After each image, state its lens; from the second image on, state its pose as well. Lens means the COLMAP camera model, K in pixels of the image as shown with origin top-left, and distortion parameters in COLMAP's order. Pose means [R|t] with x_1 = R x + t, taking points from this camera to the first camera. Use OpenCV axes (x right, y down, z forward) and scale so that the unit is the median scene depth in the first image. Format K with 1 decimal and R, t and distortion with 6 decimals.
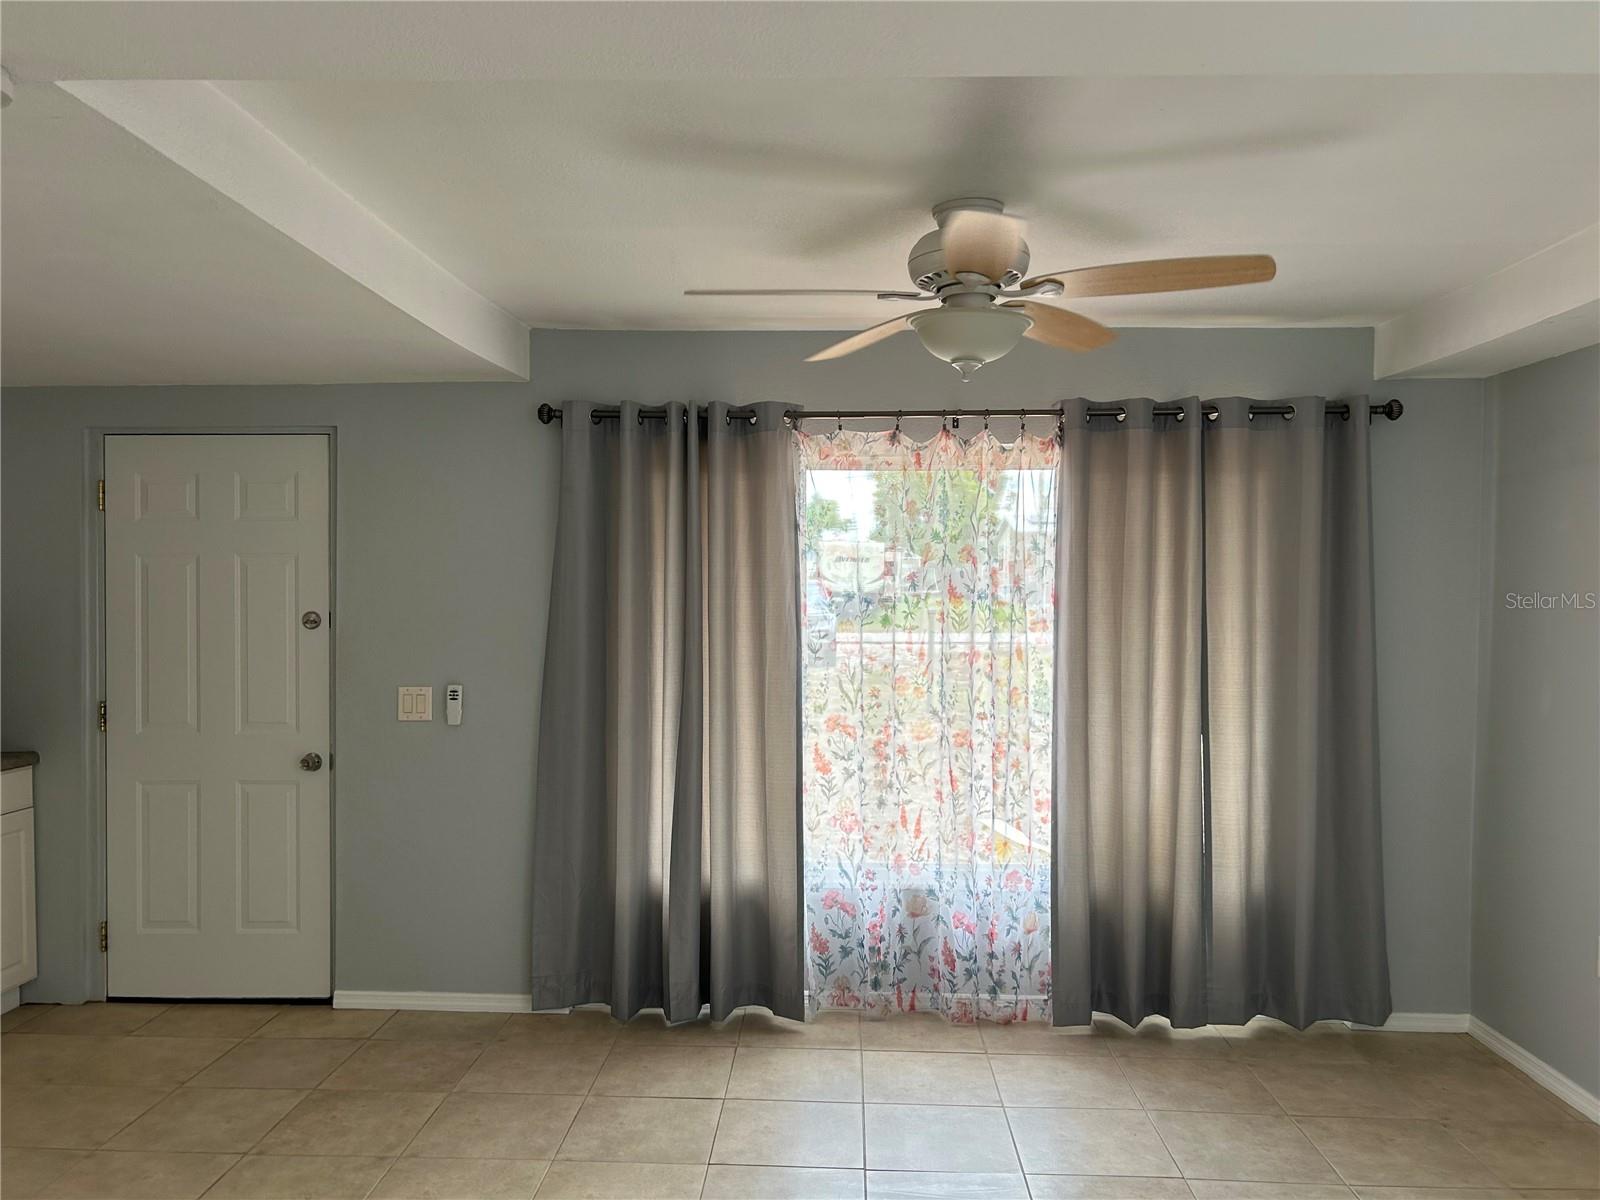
lens RADIAL K [[1206.1, 0, 800.8], [0, 1206.1, 611.1], [0, 0, 1]] dist [0.062278, -0.054812]
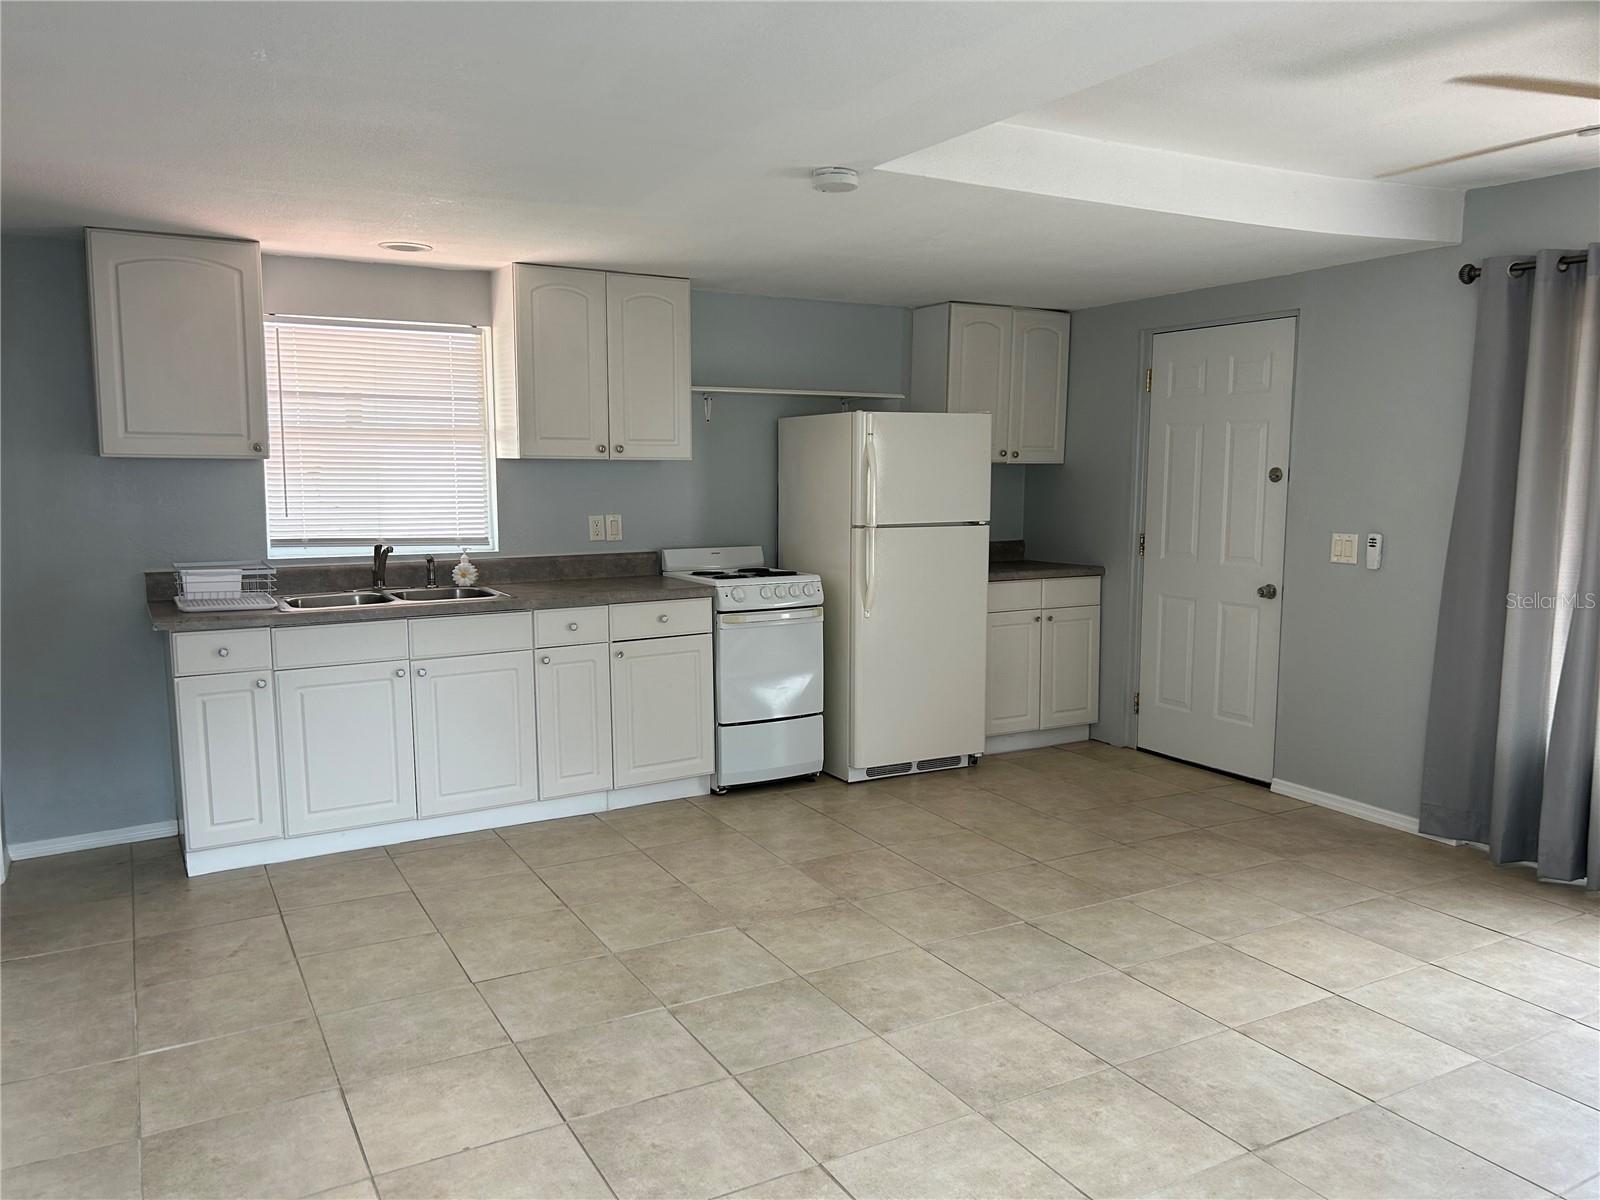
lens RADIAL K [[1212.0, 0, 818.5], [0, 1212.0, 598.4], [0, 0, 1]] dist [0.062556, -0.066453]
pose [[0.538515, 0.092301, -0.837545, 0.391269], [-0.013620, 0.994806, 0.100874, 0.013733], [0.842506, -0.042915, 0.536975, -0.039205]]
